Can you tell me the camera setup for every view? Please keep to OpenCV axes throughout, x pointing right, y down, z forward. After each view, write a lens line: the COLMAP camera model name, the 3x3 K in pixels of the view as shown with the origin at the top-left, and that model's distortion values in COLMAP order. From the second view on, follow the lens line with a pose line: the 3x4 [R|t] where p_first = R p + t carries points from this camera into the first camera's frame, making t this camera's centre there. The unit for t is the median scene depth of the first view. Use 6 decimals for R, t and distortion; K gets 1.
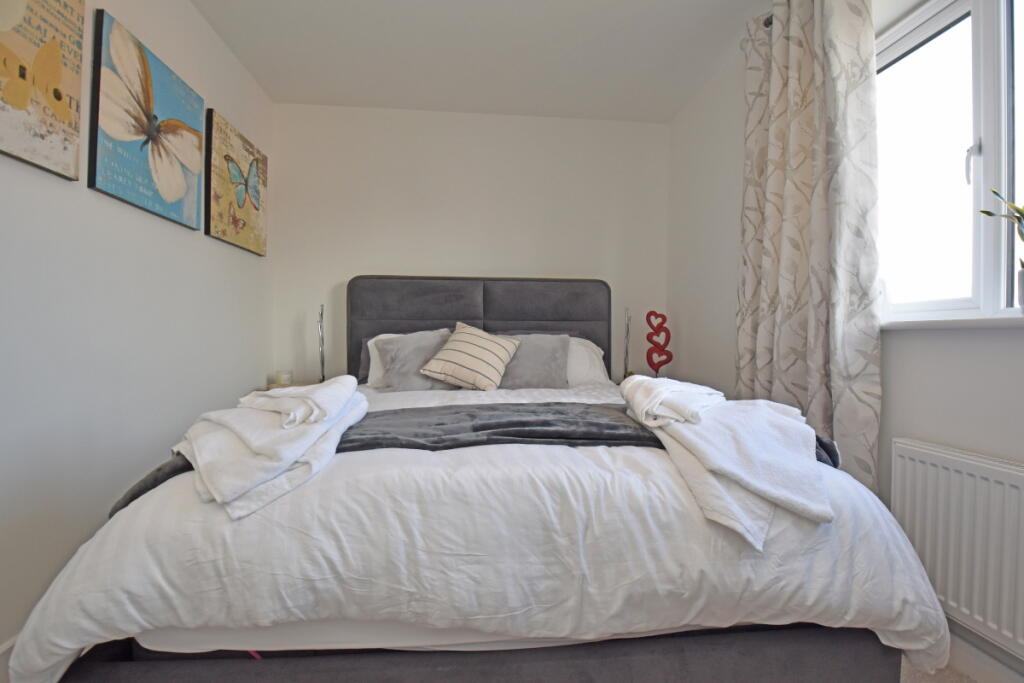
lens RADIAL K [[450.5, 0, 516.6], [0, 450.5, 341.1], [0, 0, 1]] dist [-0.000388, -0.011630]
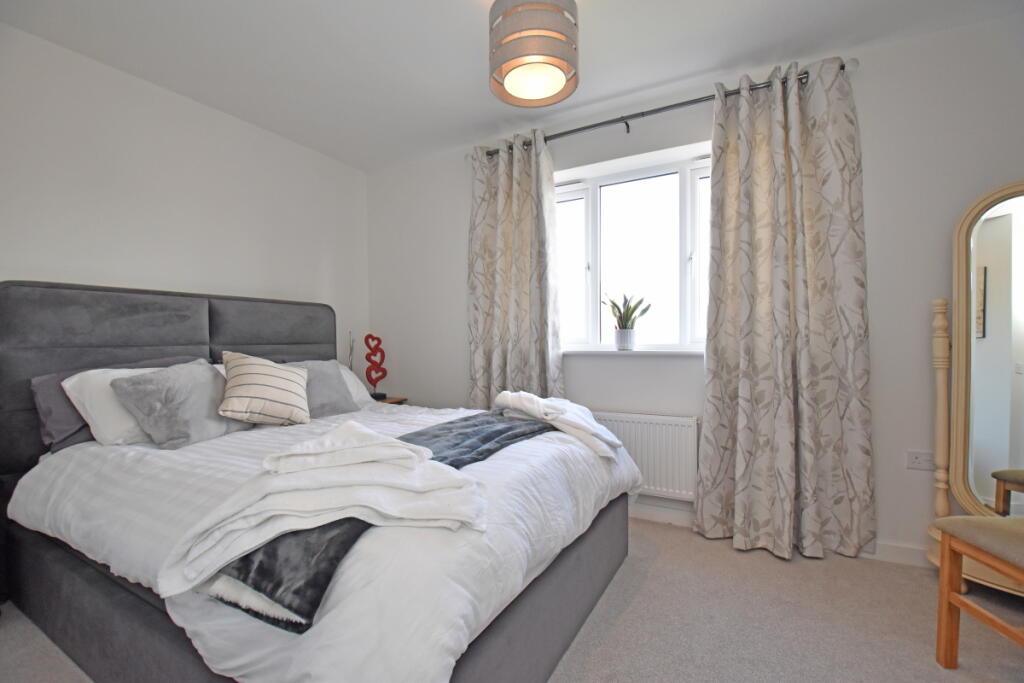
lens RADIAL K [[450.5, 0, 520.1], [0, 450.5, 340.6], [0, 0, 1]] dist [-0.000388, -0.011630]
pose [[0.541609, -0.010351, 0.840567, -0.486606], [0.015213, 0.999881, 0.002511, -0.050195], [-0.840493, 0.011427, 0.541702, 0.050007]]
